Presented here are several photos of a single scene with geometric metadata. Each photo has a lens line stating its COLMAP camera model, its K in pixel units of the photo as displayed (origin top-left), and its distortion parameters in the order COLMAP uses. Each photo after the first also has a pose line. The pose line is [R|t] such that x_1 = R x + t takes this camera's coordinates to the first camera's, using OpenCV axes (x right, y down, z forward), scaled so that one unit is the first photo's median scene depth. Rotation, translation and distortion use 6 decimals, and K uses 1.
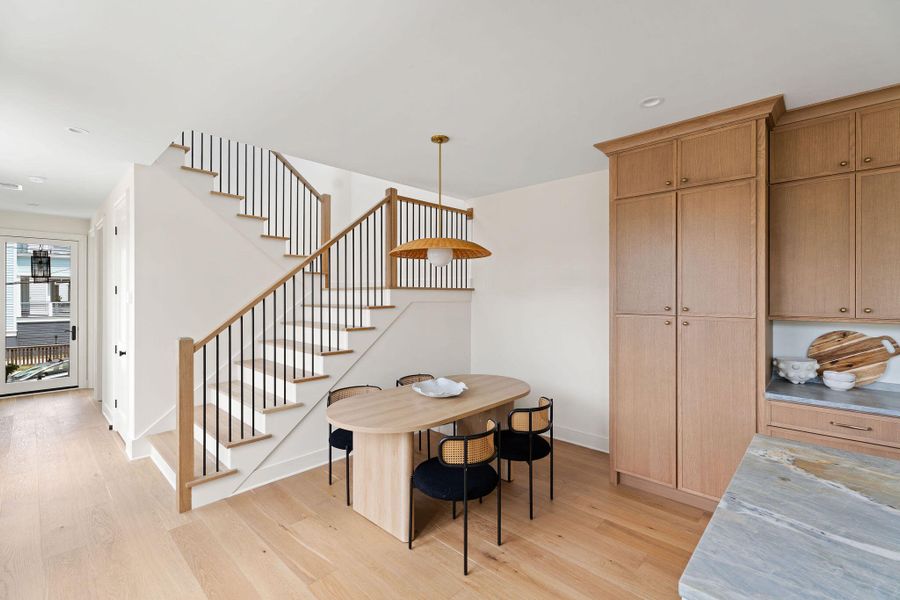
lens RADIAL K [[387.0, 0, 454.1], [0, 387.0, 298.1], [0, 0, 1]] dist [0.001680, 0.000112]
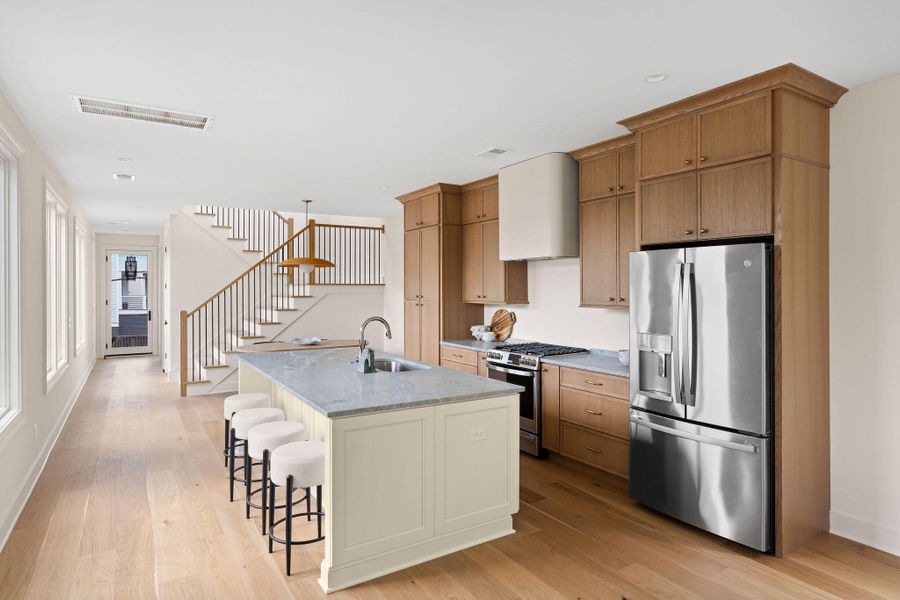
lens RADIAL K [[513.8, 0, 447.9], [0, 513.8, 296.5], [0, 0, 1]] dist [0.043725, 0.000083]
pose [[0.959905, 0.002090, -0.280319, 0.935636], [-0.000126, 0.999975, 0.007026, 0.008221], [0.280327, -0.006709, 0.959881, -0.818483]]
